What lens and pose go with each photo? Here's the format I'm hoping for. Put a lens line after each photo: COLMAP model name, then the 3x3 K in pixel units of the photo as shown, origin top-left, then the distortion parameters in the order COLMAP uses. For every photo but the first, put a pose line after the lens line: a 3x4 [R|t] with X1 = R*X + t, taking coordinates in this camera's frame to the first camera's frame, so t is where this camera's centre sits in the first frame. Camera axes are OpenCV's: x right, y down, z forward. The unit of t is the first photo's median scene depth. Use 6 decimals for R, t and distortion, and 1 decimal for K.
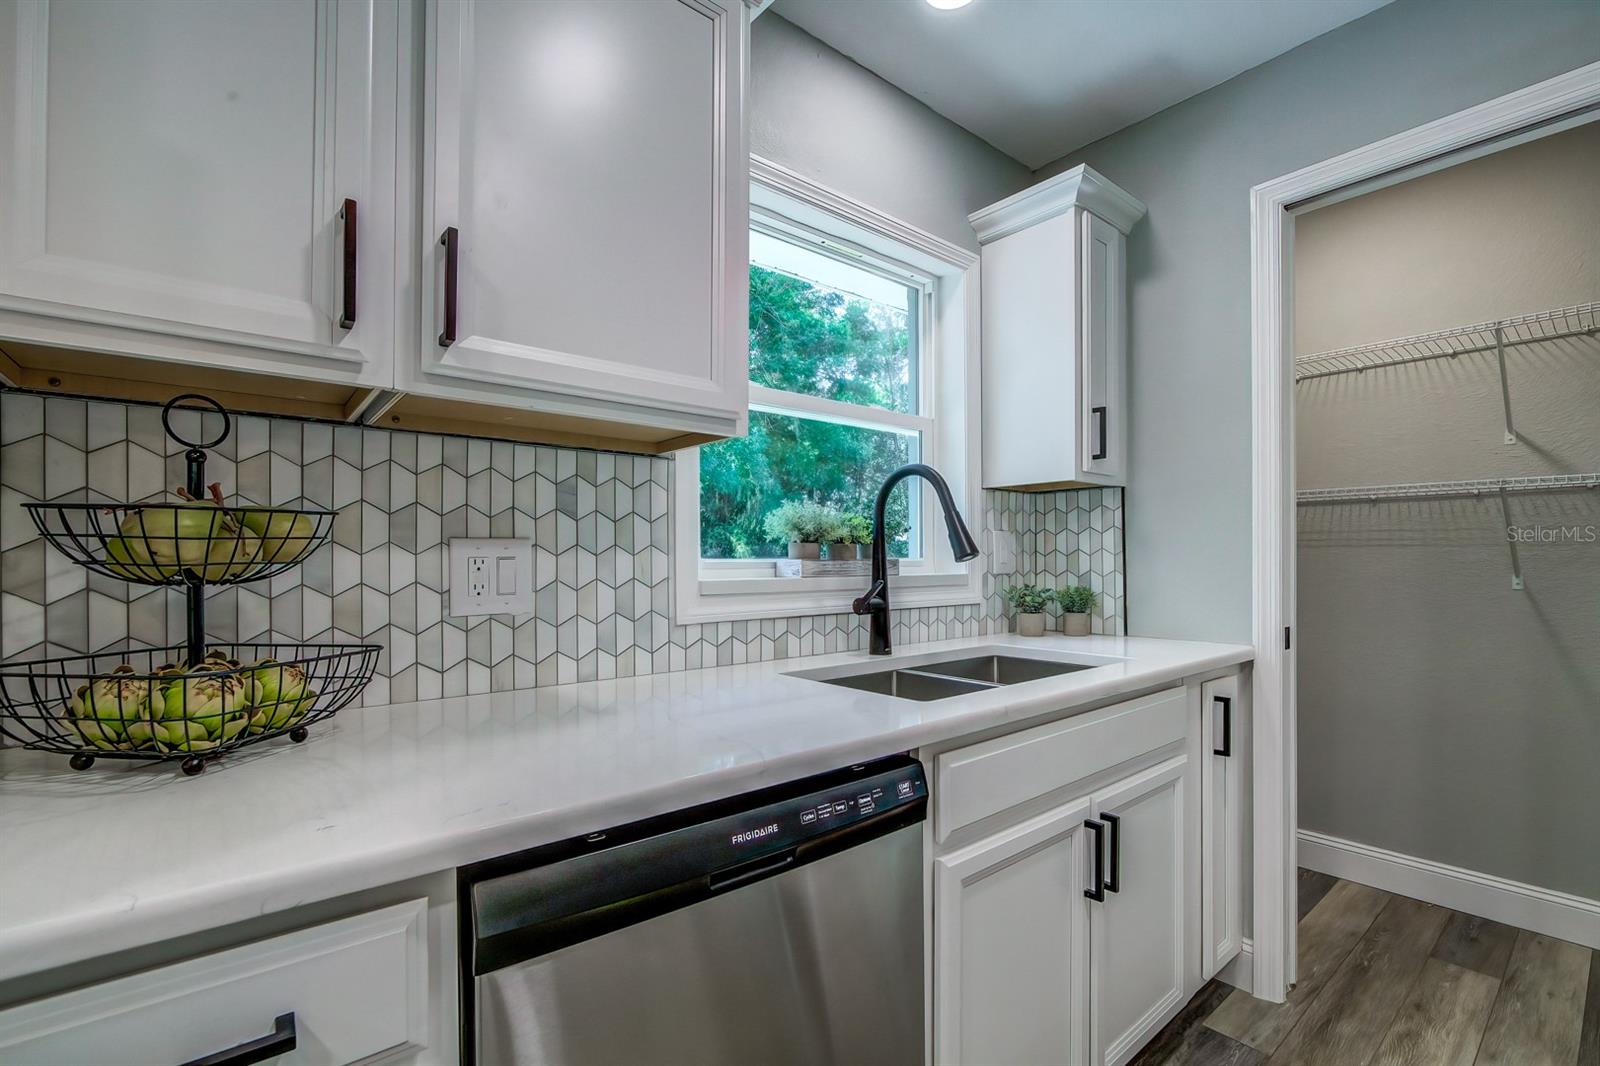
lens RADIAL K [[714.0, 0, 803.7], [0, 714.0, 547.7], [0, 0, 1]] dist [-0.016334, 0.003148]
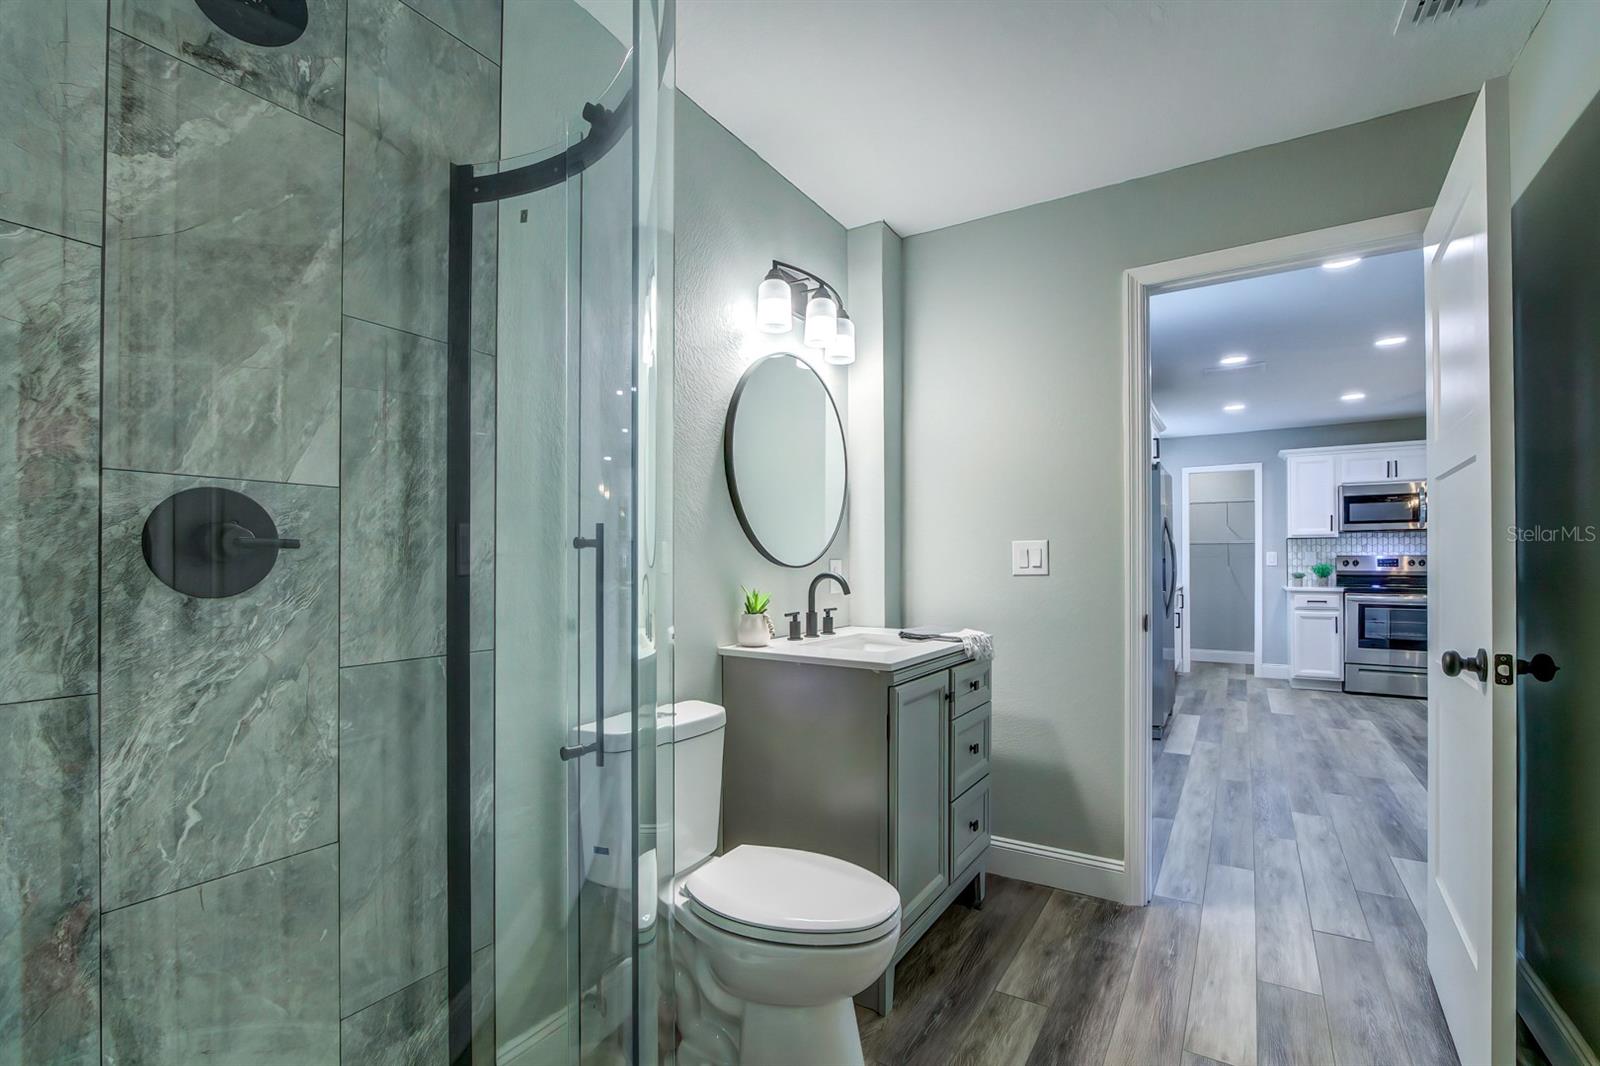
lens RADIAL K [[714.0, 0, 786.4], [0, 714.0, 555.1], [0, 0, 1]] dist [-0.016334, 0.003148]
pose [[0.954345, 0.001480, 0.298703, -2.915935], [-0.002932, 0.999986, 0.004415, -0.033306], [-0.298692, -0.005089, 0.954336, -2.330556]]
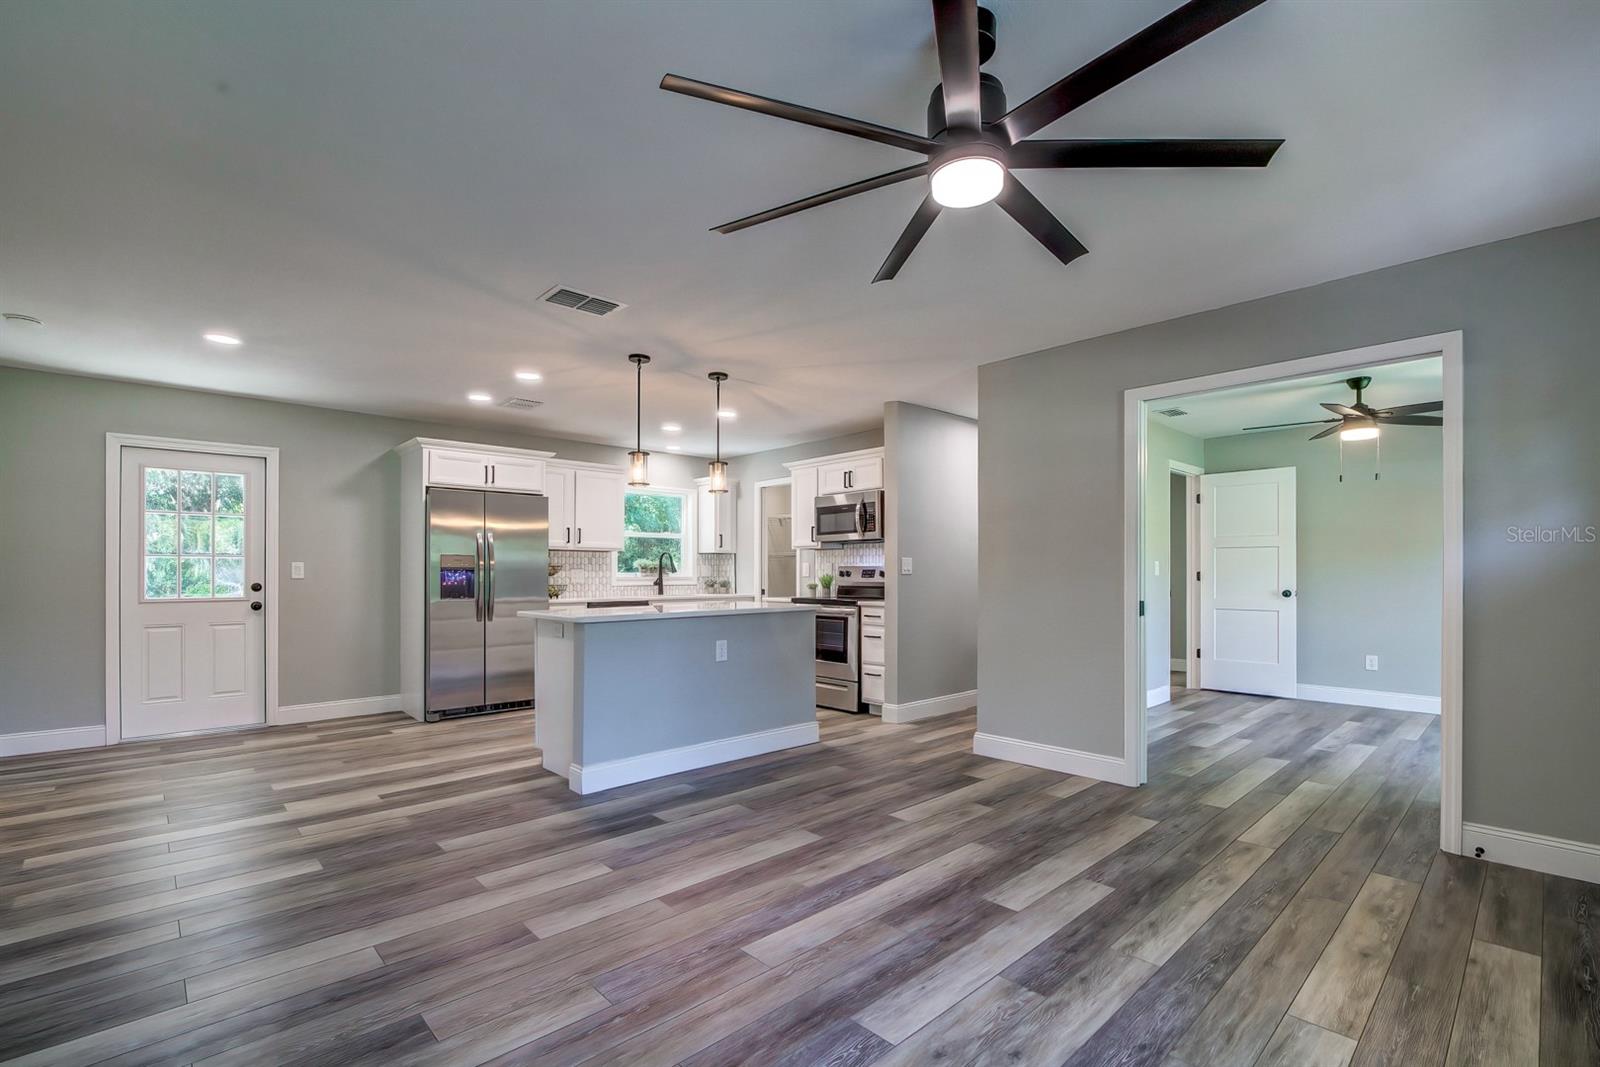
lens RADIAL K [[714.0, 0, 781.6], [0, 714.0, 569.9], [0, 0, 1]] dist [-0.016334, 0.003148]
pose [[0.999825, -0.002183, 0.018566, 0.777508], [0.001991, 0.999945, 0.010314, -0.044855], [-0.018587, -0.010275, 0.999774, -3.403845]]
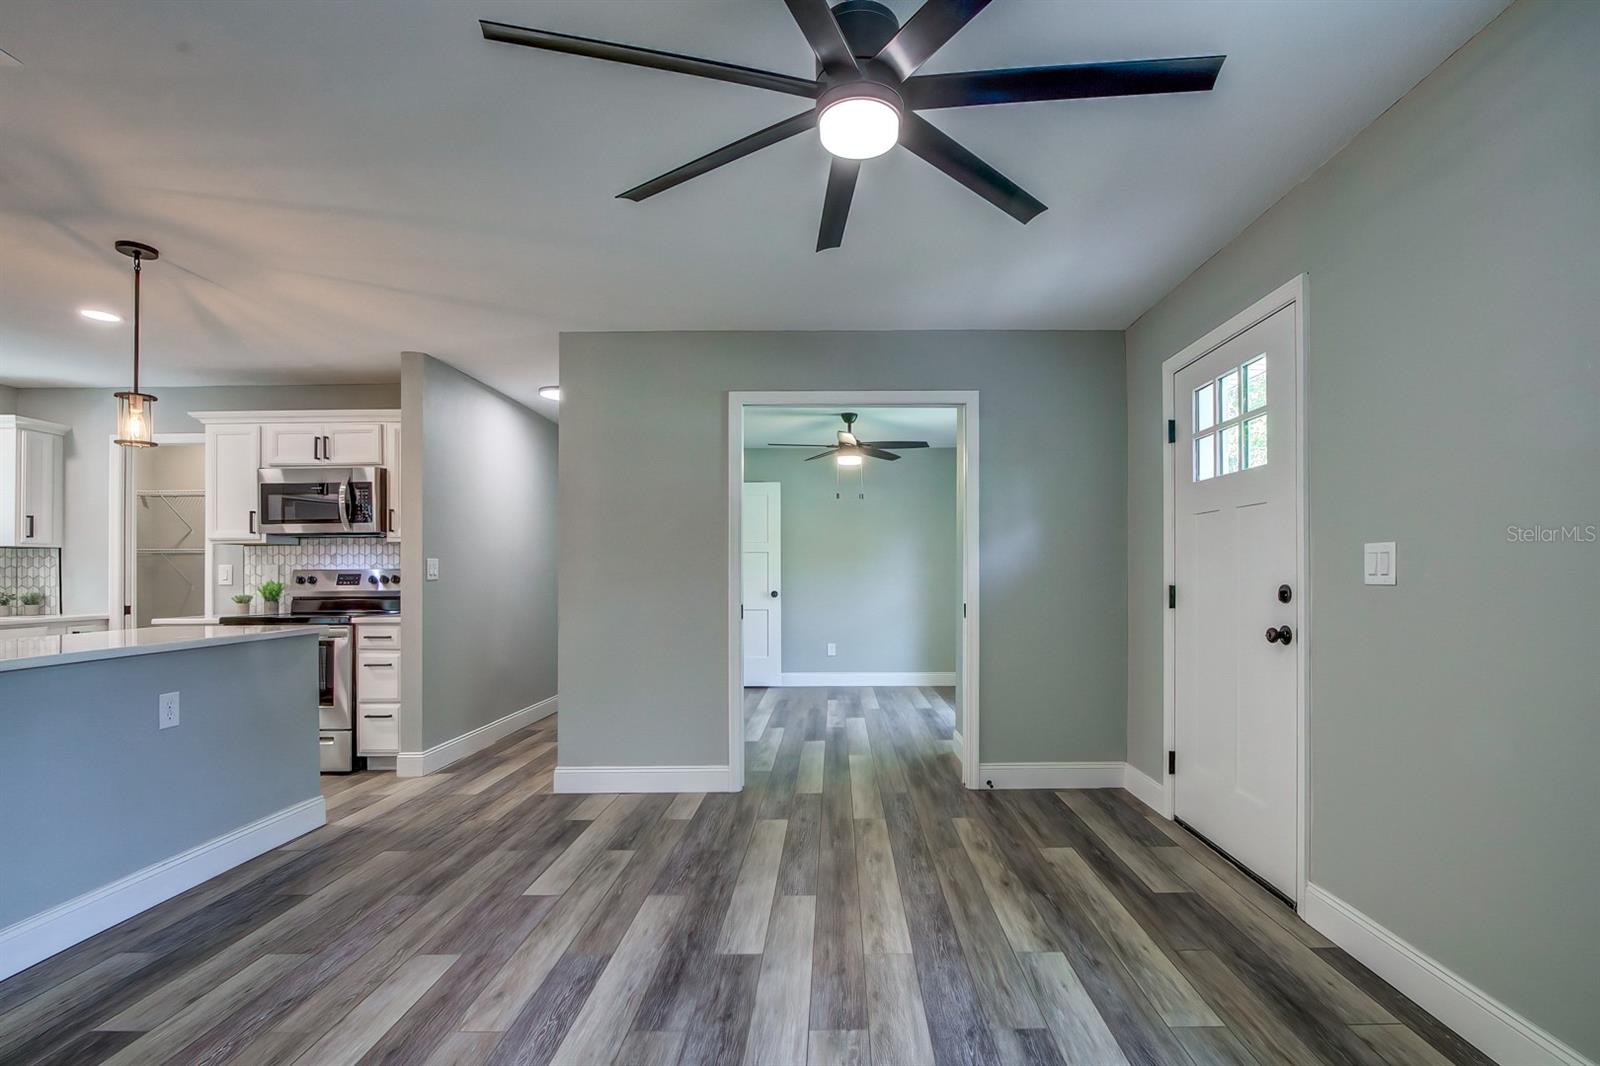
lens RADIAL K [[762.1, 0, 838.3], [0, 762.1, 572.6], [0, 0, 1]] dist [-0.015626, 0.002113]
pose [[0.655627, -0.004634, 0.755071, 0.337711], [-0.003111, 0.999956, 0.008838, -0.044823], [-0.755078, -0.008143, 0.655584, -2.995536]]
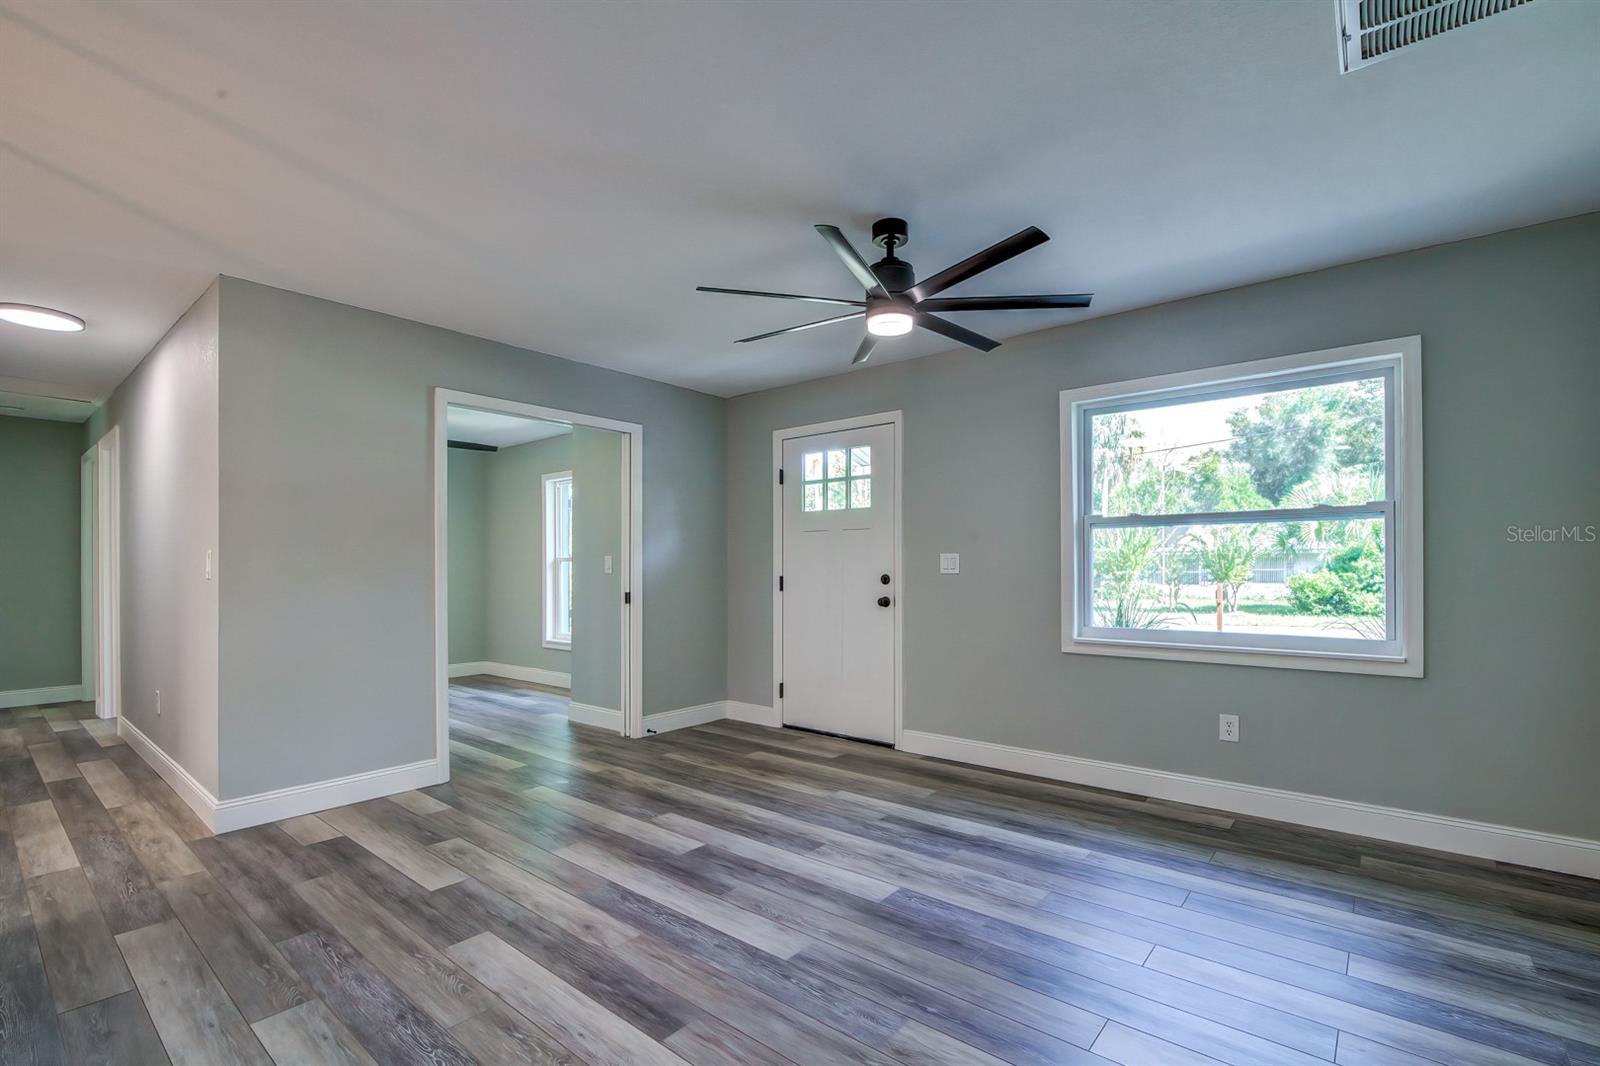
lens RADIAL K [[714.0, 0, 824.2], [0, 714.0, 567.8], [0, 0, 1]] dist [-0.016334, 0.003148]
pose [[-0.182727, 0.002705, 0.983160, -0.486922], [-0.012856, 0.999904, -0.005140, -0.016752], [-0.983080, -0.013578, -0.182674, -1.962296]]
